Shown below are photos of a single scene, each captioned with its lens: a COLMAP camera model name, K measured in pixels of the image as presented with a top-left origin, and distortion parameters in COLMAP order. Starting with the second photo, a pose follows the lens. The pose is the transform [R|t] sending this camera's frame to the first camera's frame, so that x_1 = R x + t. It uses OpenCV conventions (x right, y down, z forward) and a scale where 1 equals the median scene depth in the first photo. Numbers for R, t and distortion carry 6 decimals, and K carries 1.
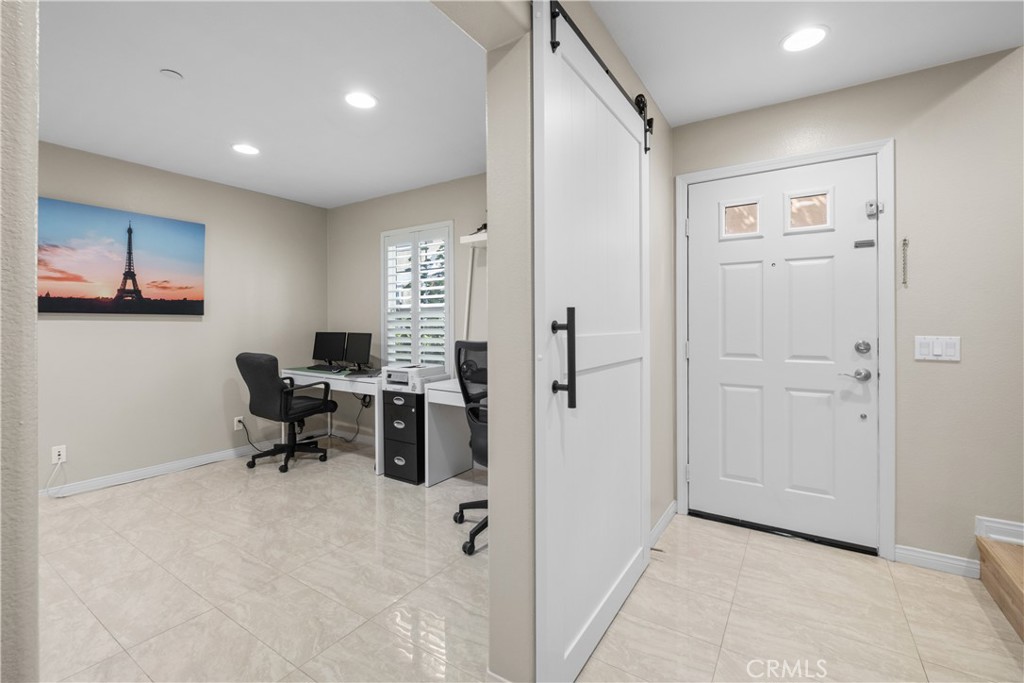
lens RADIAL K [[439.8, 0, 511.9], [0, 439.8, 323.6], [0, 0, 1]] dist [0.004130, -0.006682]
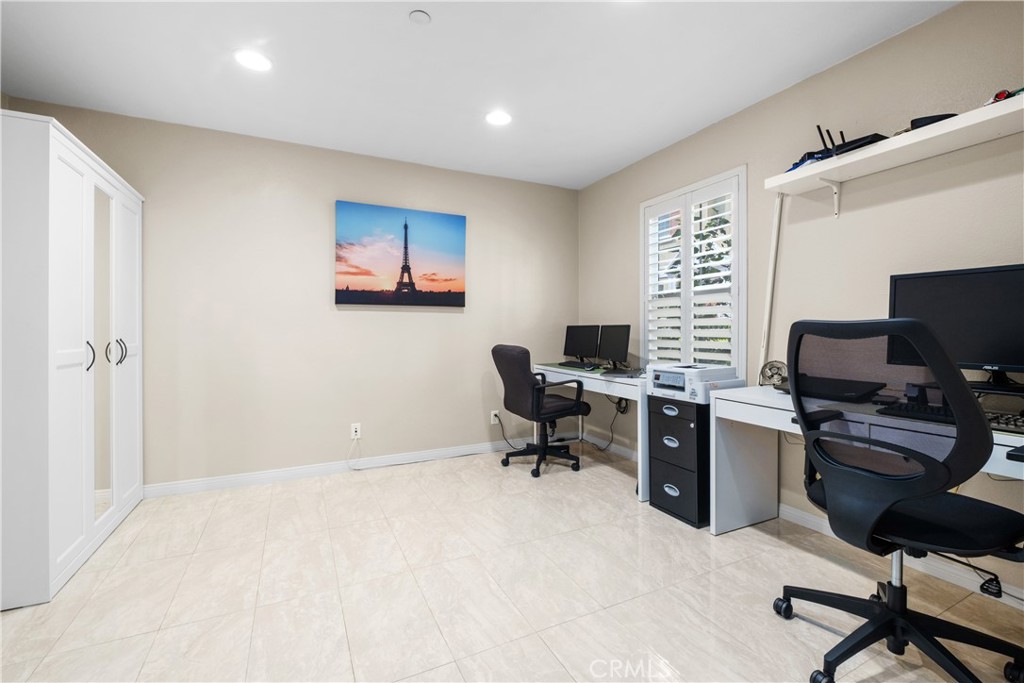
lens RADIAL K [[439.8, 0, 514.9], [0, 439.8, 337.2], [0, 0, 1]] dist [0.004130, -0.006682]
pose [[0.863815, 0.008994, -0.503730, -0.110275], [0.001978, 0.999772, 0.021244, 0.033461], [0.503806, -0.019347, 0.863600, 0.219484]]
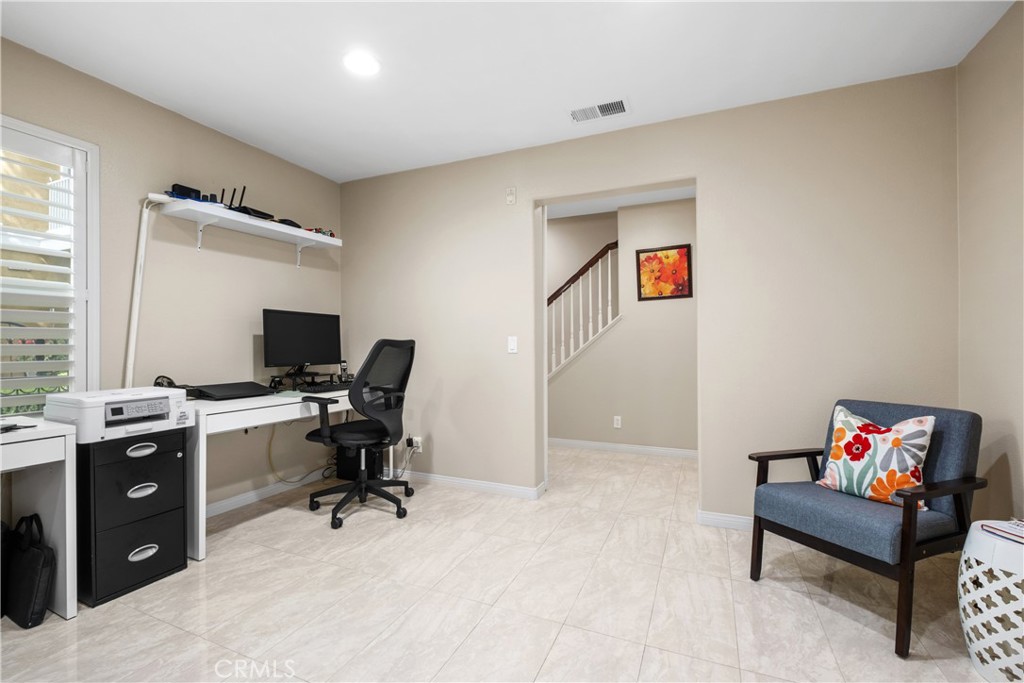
lens RADIAL K [[439.8, 0, 508.6], [0, 439.8, 331.1], [0, 0, 1]] dist [0.004130, -0.006682]
pose [[-0.155462, 0.030029, 0.987385, -0.924021], [-0.003686, 0.999513, -0.030978, 0.035068], [-0.987835, -0.008456, -0.155275, 0.621439]]
